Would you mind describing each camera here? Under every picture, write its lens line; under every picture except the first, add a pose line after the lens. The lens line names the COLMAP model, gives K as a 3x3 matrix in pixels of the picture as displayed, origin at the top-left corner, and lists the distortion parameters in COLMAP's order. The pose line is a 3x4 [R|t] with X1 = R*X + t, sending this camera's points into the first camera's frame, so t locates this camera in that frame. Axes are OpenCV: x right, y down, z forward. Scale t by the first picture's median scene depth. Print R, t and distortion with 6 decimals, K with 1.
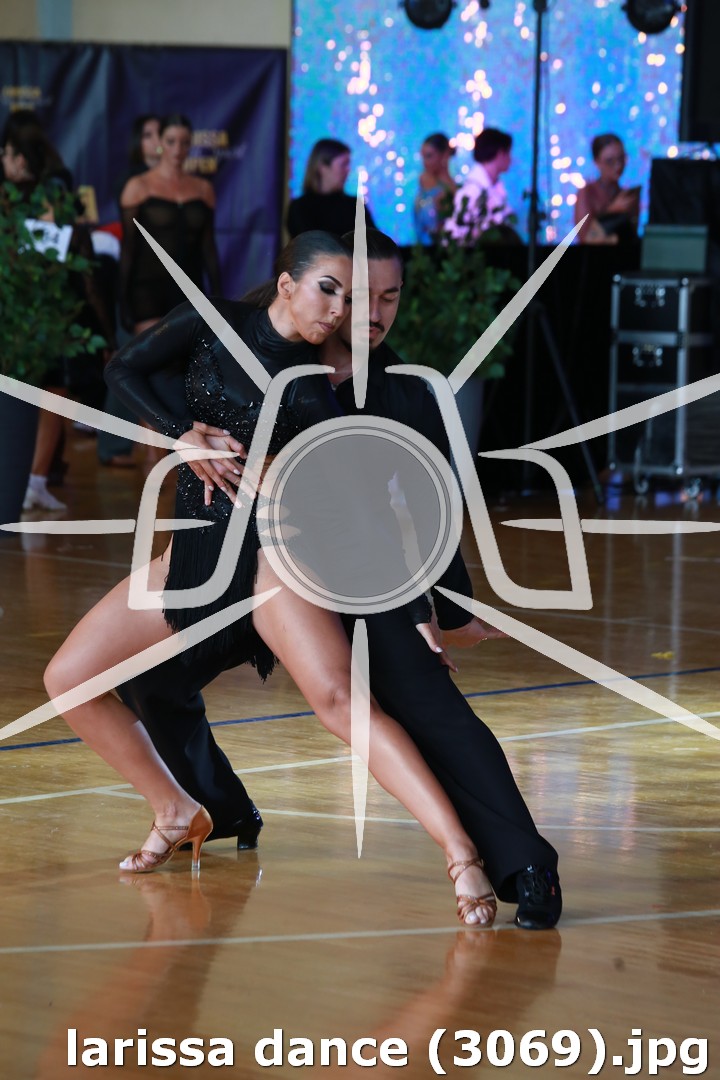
lens RADIAL K [[6283.7, 0, 360.0], [0, 6283.7, 540.0], [0, 0, 1]] dist [0.794281, 30.142279]
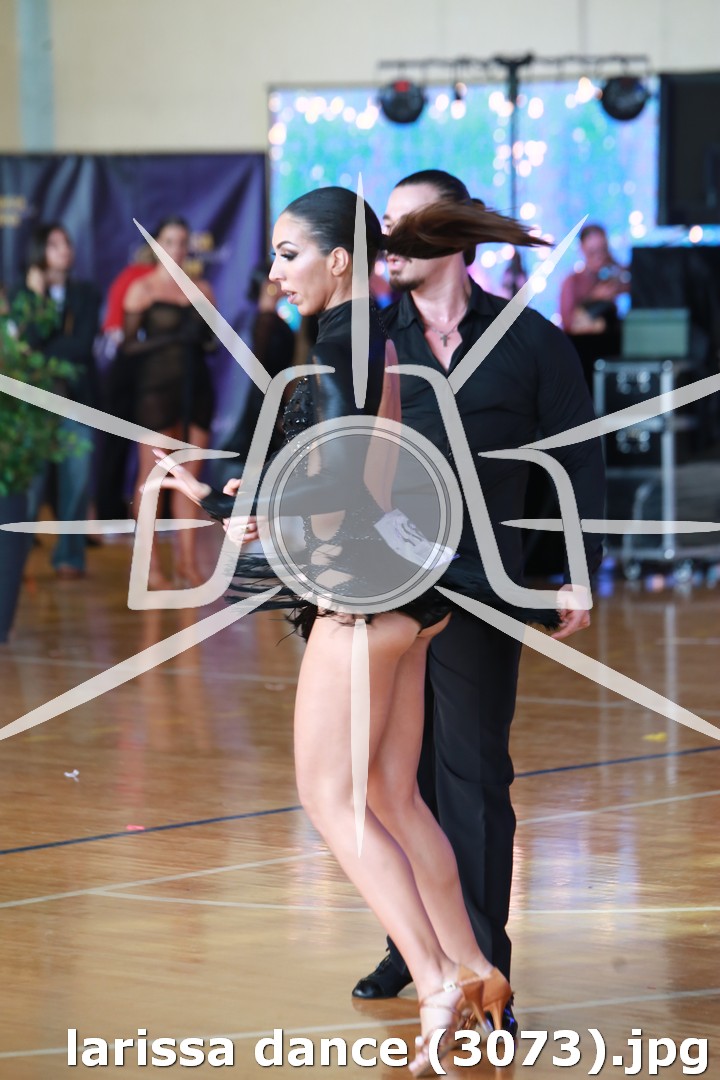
lens RADIAL K [[5260.9, 0, 360.0], [0, 5260.9, 540.0], [0, 0, 1]] dist [0.160843, 5.792035]
pose [[0.999997, 0.002230, -0.000772, 0.000704], [-0.002229, 0.999997, 0.000824, -0.000648], [0.000774, -0.000822, 0.999999, 0.166496]]
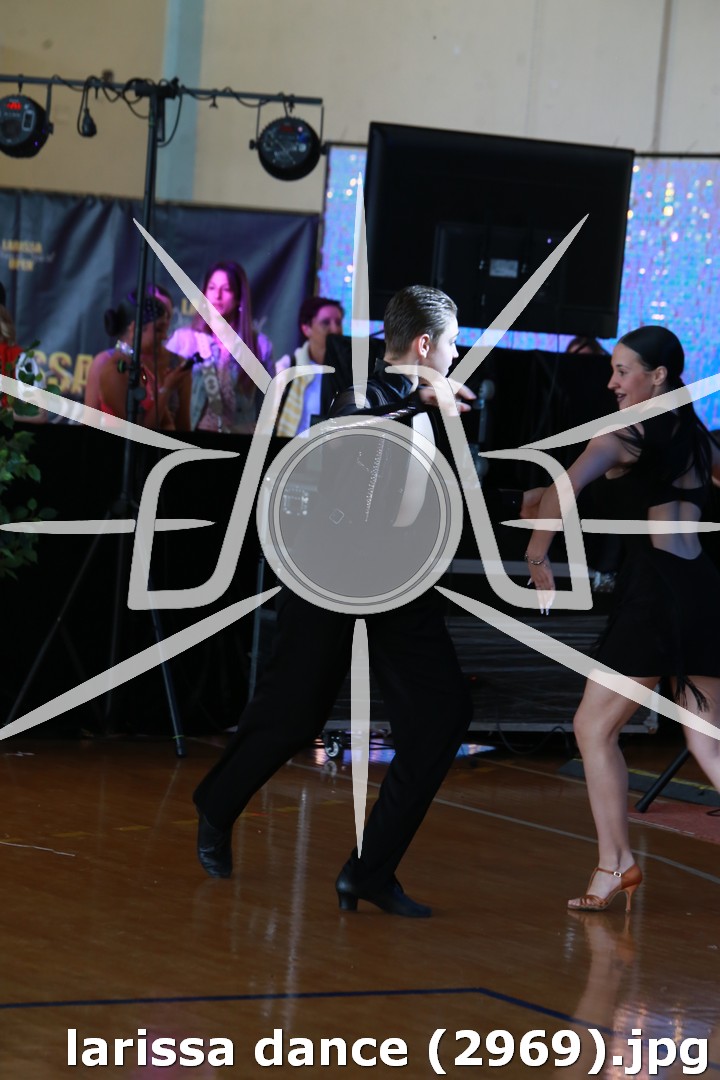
lens RADIAL K [[4324.6, 0, 360.0], [0, 4324.6, 540.0], [0, 0, 1]] dist [-0.112180, 1.707228]
pose [[0.999993, 0.001955, 0.003134, -0.002048], [-0.001958, 0.999998, 0.000882, -0.000592], [-0.003132, -0.000888, 0.999995, 0.317452]]
